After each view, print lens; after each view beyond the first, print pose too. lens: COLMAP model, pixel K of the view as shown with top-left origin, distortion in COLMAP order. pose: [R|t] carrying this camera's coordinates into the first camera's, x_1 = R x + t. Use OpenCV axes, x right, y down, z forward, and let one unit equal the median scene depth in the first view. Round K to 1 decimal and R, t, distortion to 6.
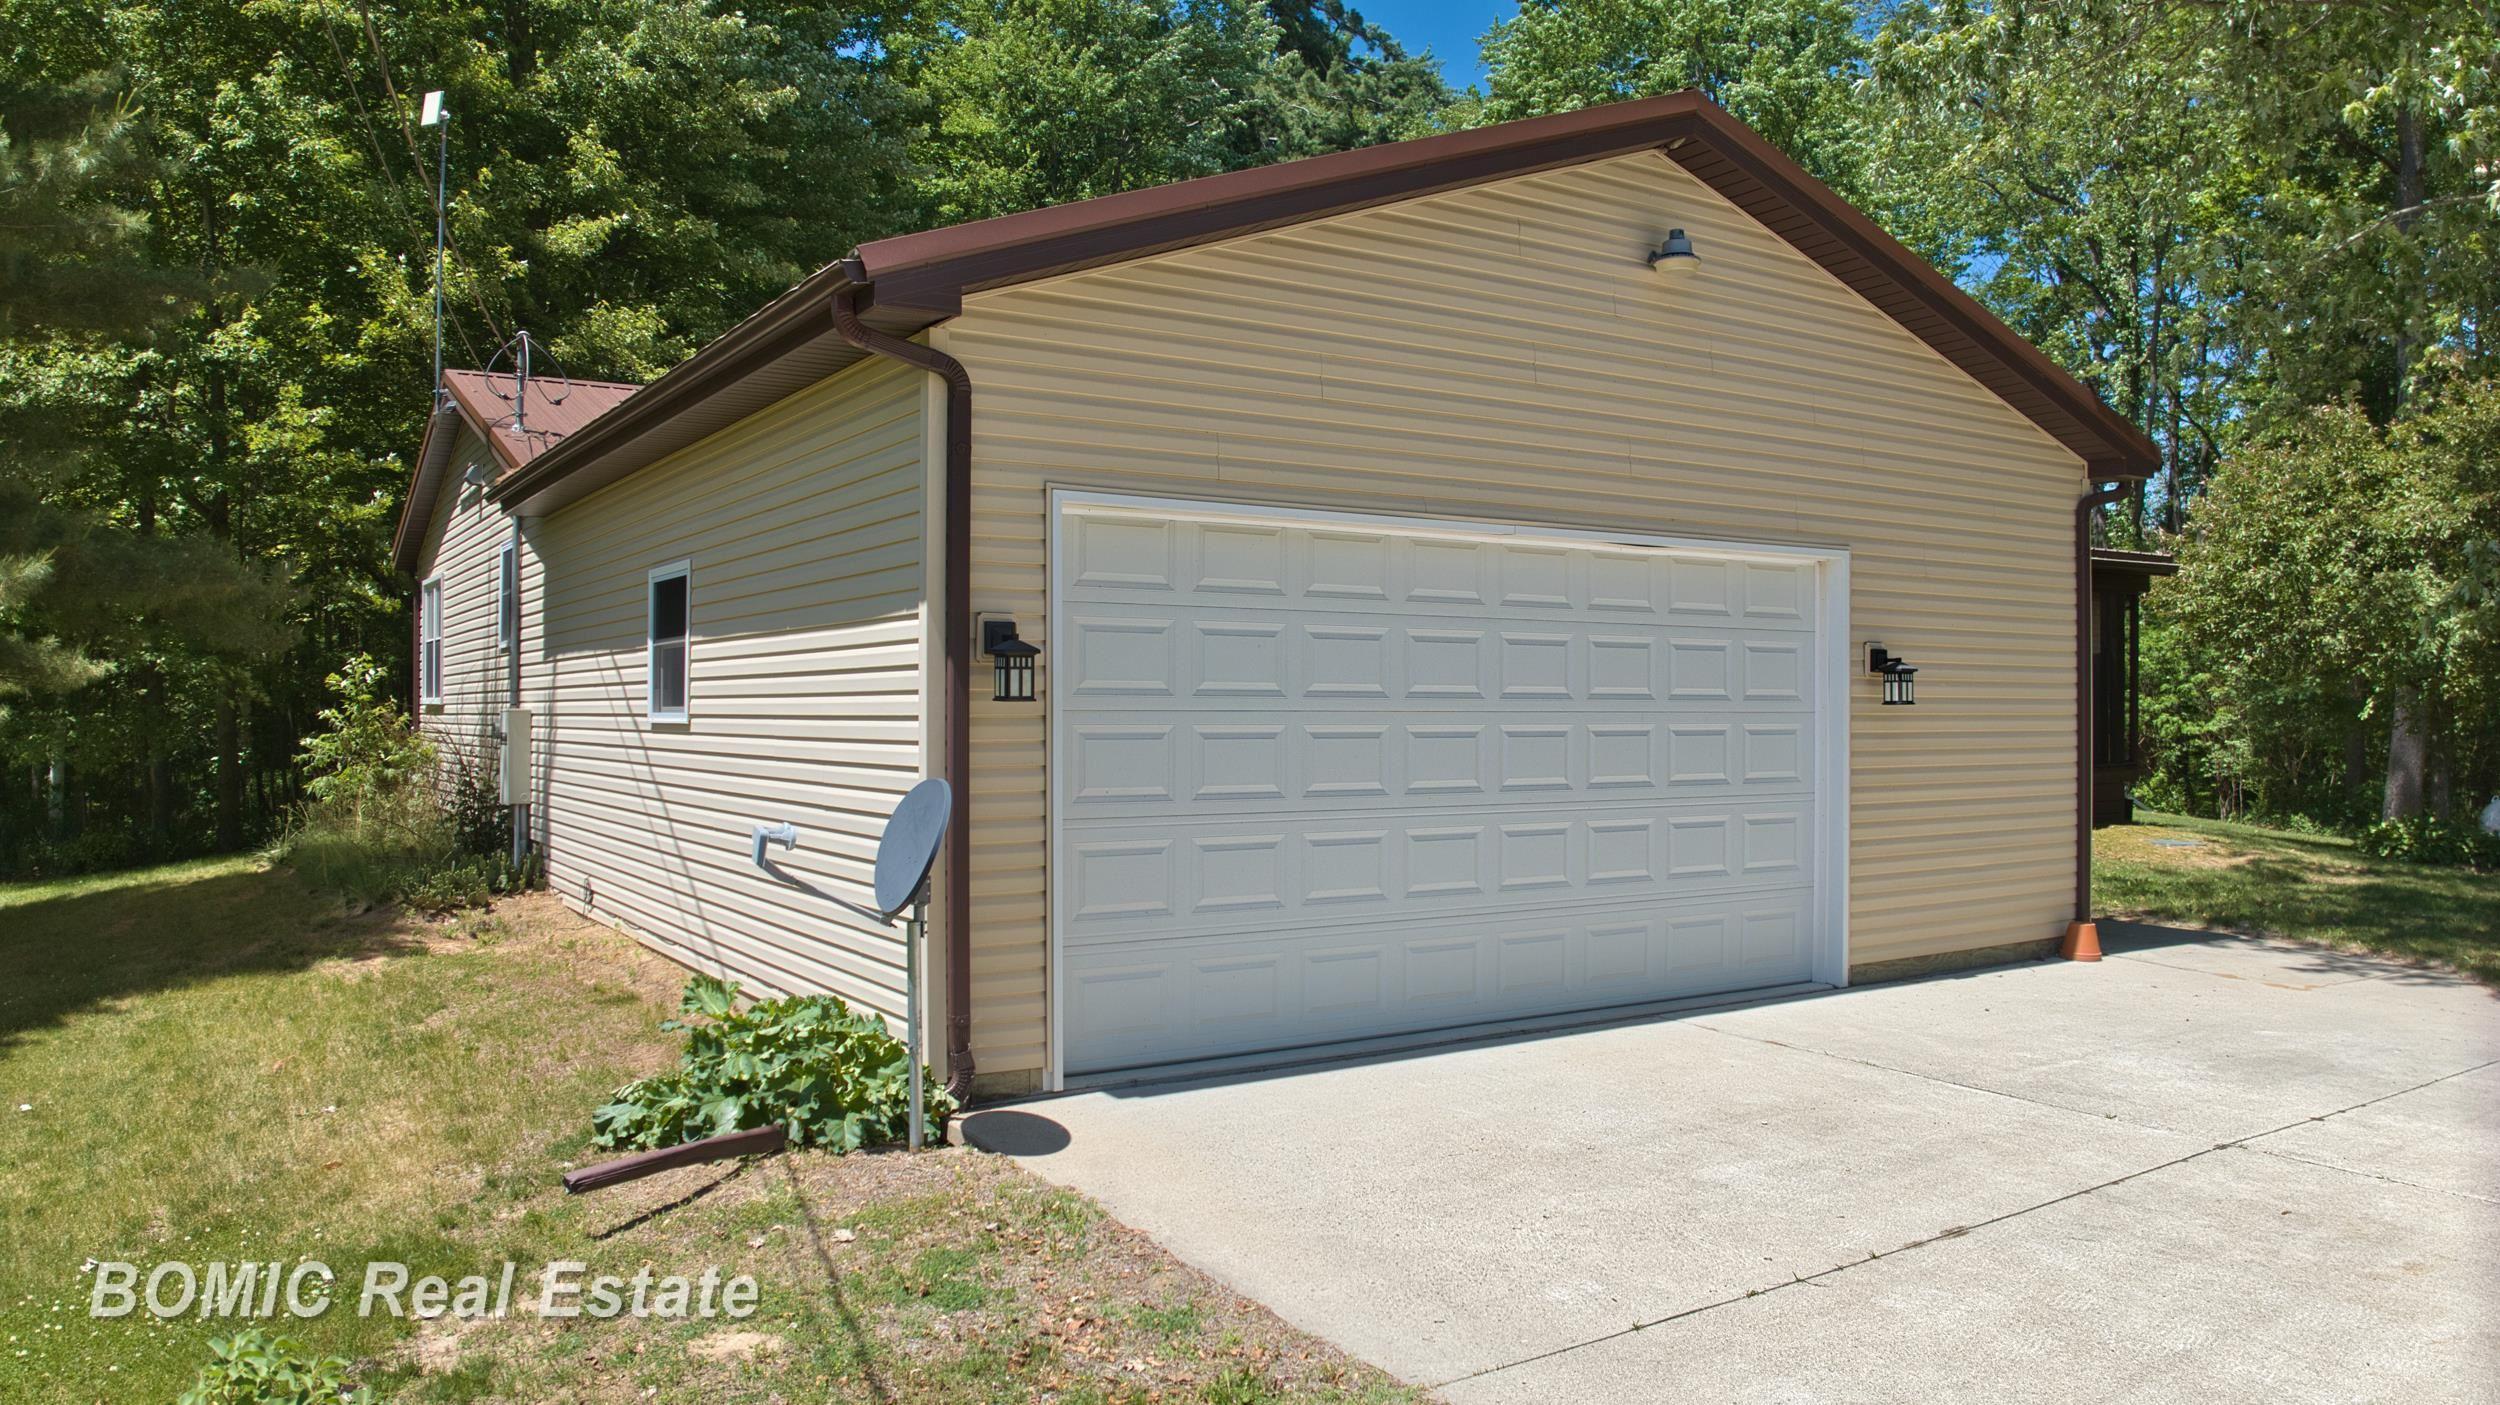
lens RADIAL K [[1684.8, 0, 1252.5], [0, 1684.8, 671.9], [0, 0, 1]] dist [-0.081107, 0.001454]
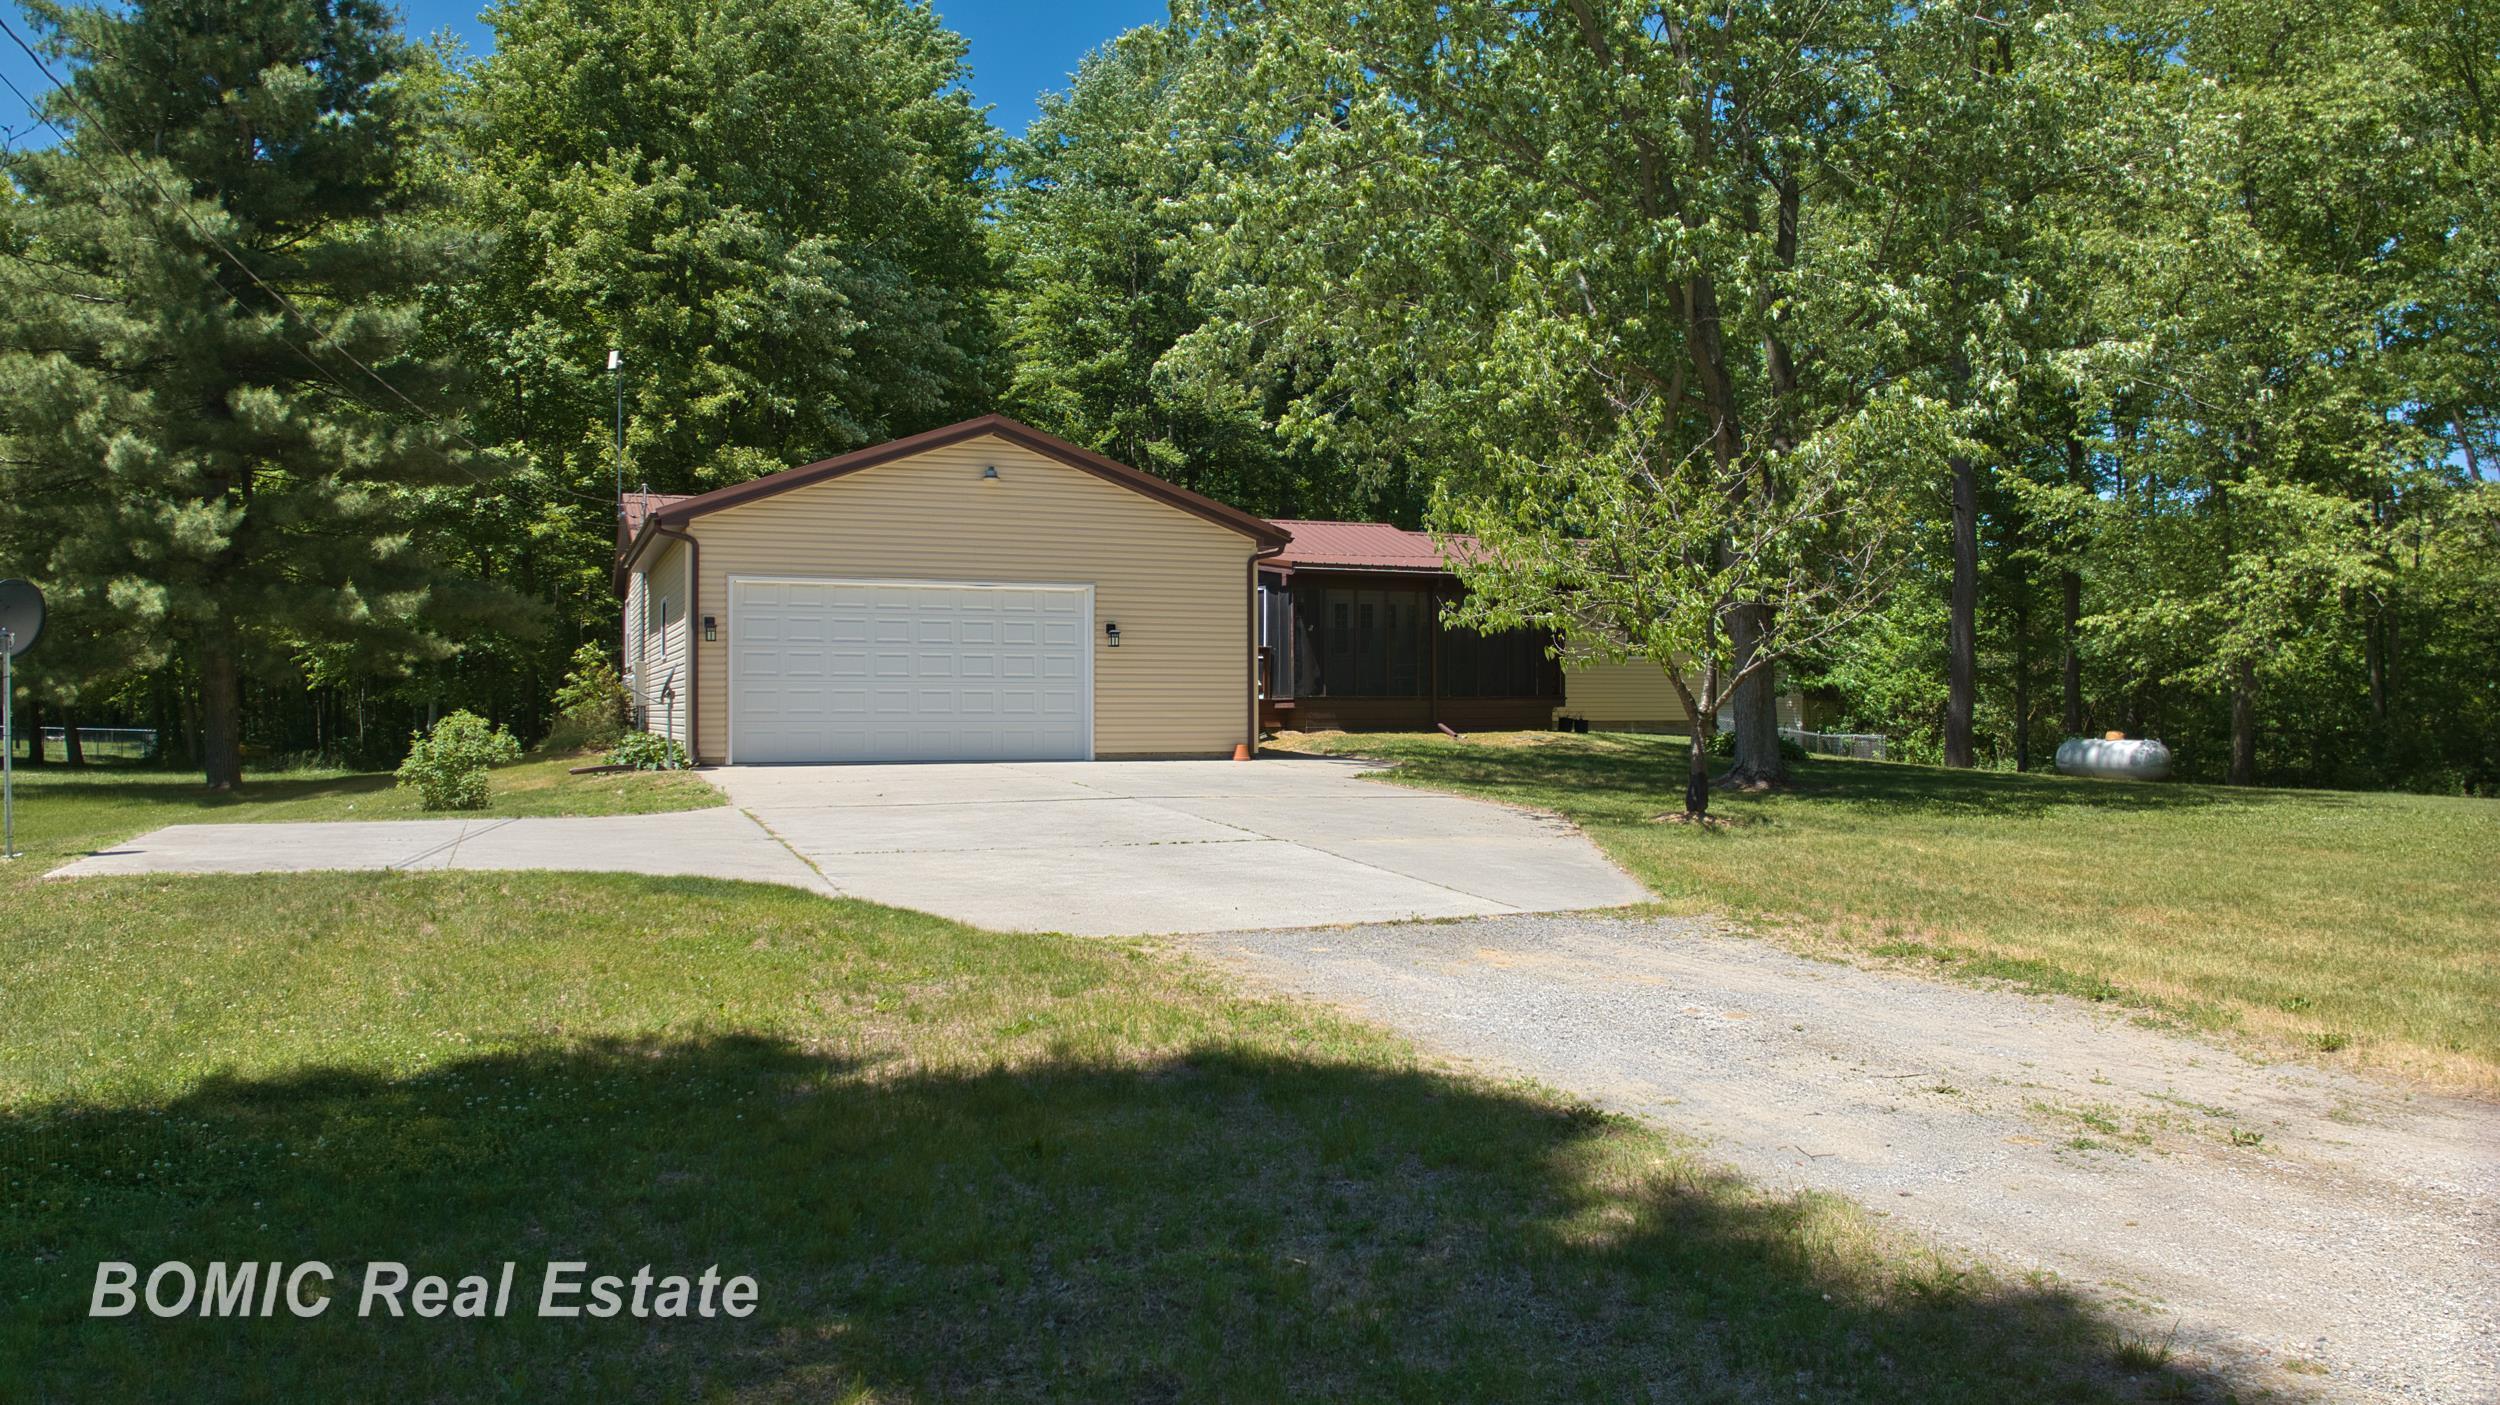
lens RADIAL K [[1735.2, 0, 1250.0], [0, 1735.2, 702.5], [0, 0, 1]] dist [0.001643, 0.001737]
pose [[0.979804, -0.005122, -0.199896, 0.856571], [0.007809, 0.999889, 0.012658, 0.055698], [0.199809, -0.013964, 0.979735, -1.153201]]
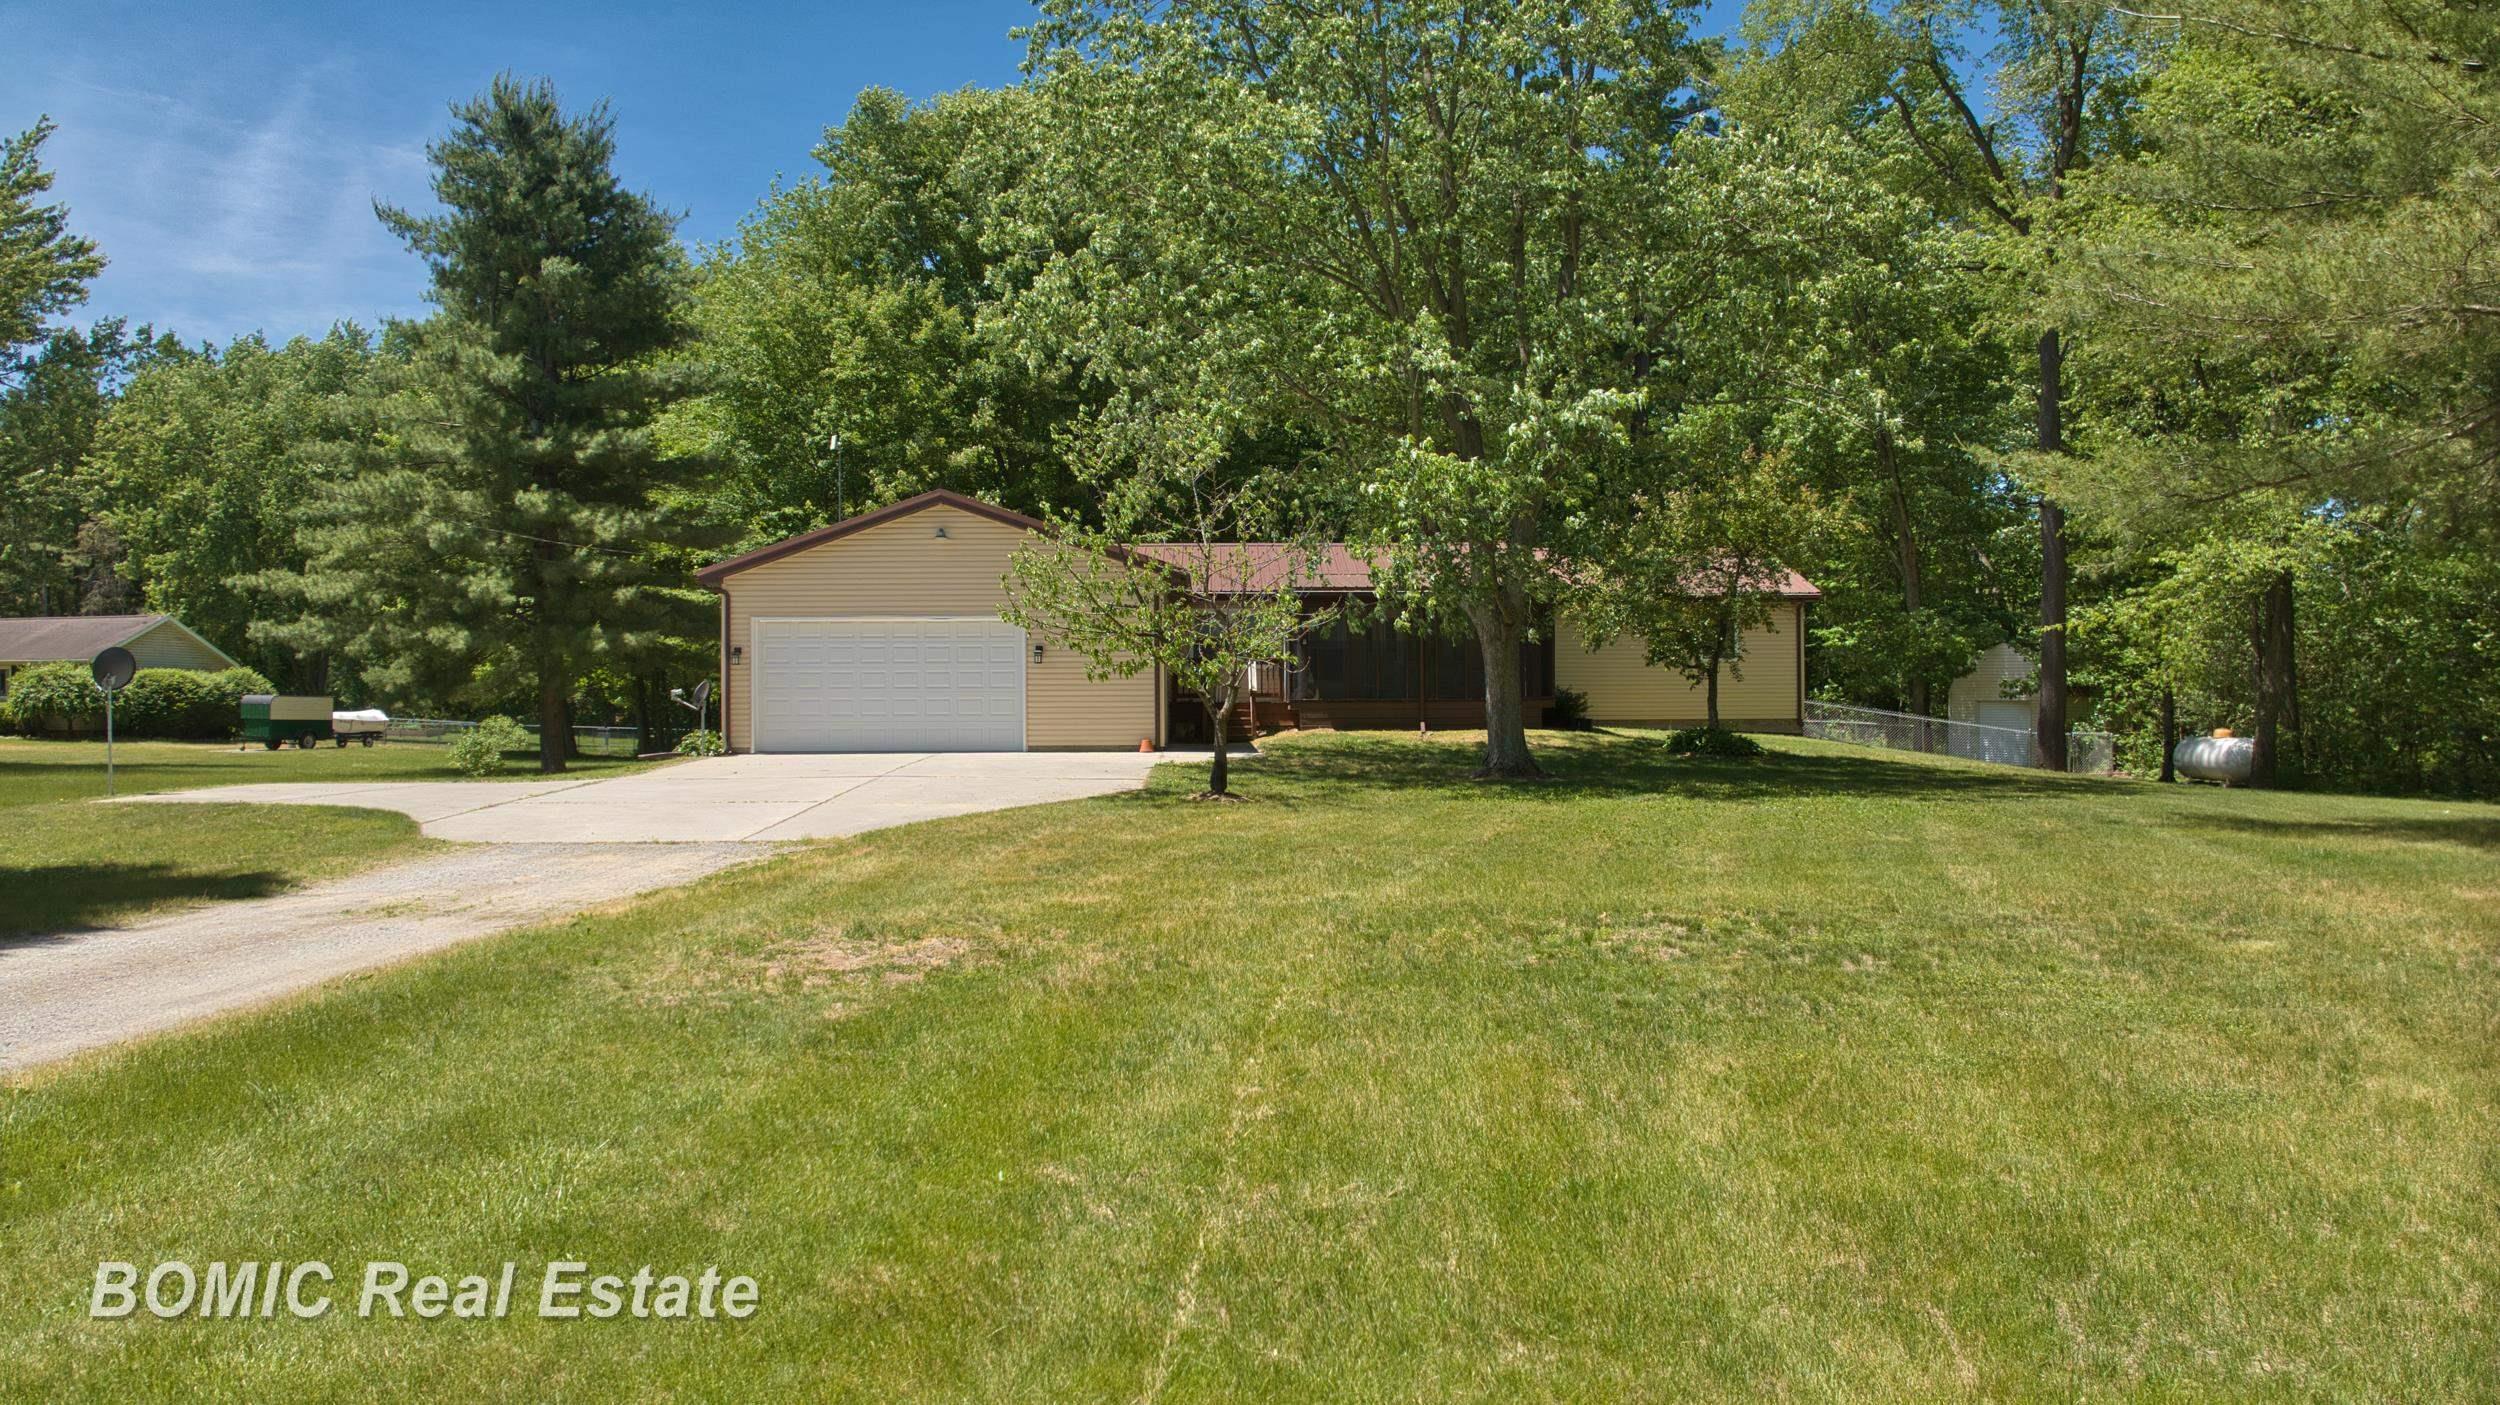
lens RADIAL K [[1735.2, 0, 1250.0], [0, 1735.2, 702.5], [0, 0, 1]] dist [0.001643, 0.001737]
pose [[0.870429, -0.014254, -0.492088, 1.855762], [0.018250, 0.999828, 0.003320, 0.071522], [0.491956, -0.011870, 0.870539, -1.324456]]
